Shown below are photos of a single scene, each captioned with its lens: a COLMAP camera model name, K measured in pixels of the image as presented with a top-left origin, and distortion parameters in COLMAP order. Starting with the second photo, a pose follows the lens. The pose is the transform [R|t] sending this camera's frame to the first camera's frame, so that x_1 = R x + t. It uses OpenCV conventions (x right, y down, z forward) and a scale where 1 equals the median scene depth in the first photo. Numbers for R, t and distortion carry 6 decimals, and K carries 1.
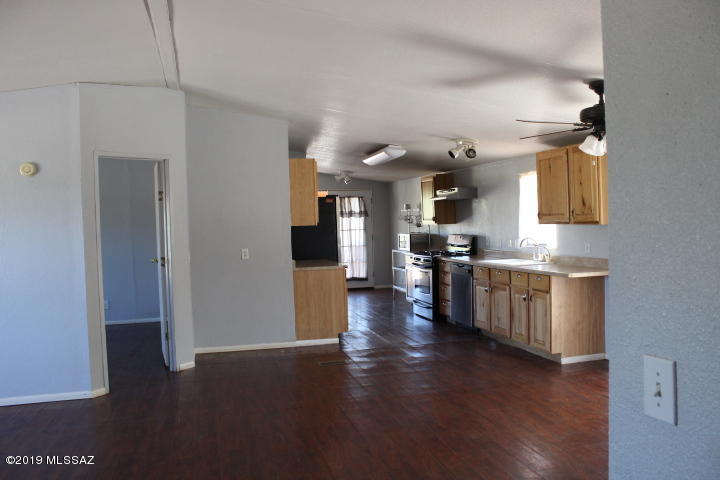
lens RADIAL K [[599.7, 0, 360.0], [0, 599.7, 240.0], [0, 0, 1]] dist [-0.183346, 0.162262]
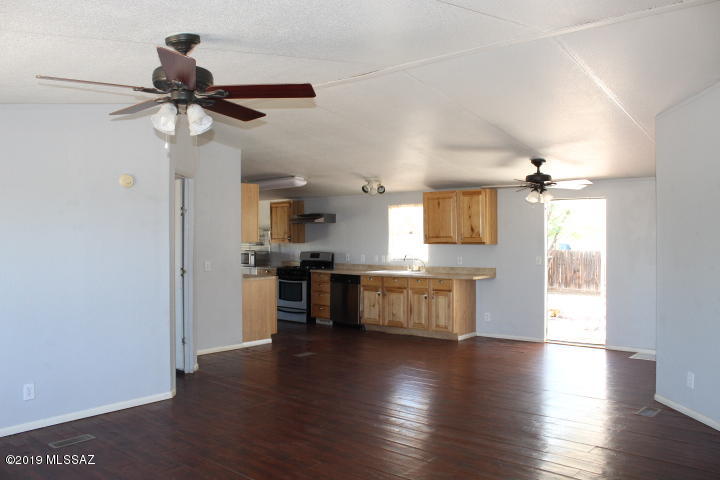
lens RADIAL K [[599.7, 0, 360.0], [0, 599.7, 240.0], [0, 0, 1]] dist [-0.183346, 0.162262]
pose [[0.825501, 0.020670, 0.564021, -0.554004], [0.000229, 0.999317, -0.036959, 0.014322], [-0.564400, 0.030639, 0.824933, -0.066980]]
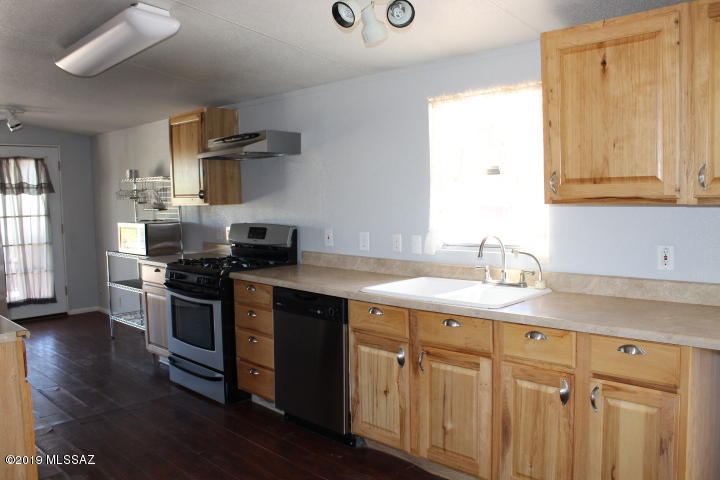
lens RADIAL K [[599.7, 0, 360.0], [0, 599.7, 240.0], [0, 0, 1]] dist [-0.183346, 0.162262]
pose [[0.863570, -0.029218, 0.503382, -0.021728], [0.013299, 0.999292, 0.035187, -0.016052], [-0.504054, -0.023693, 0.863347, 0.635580]]
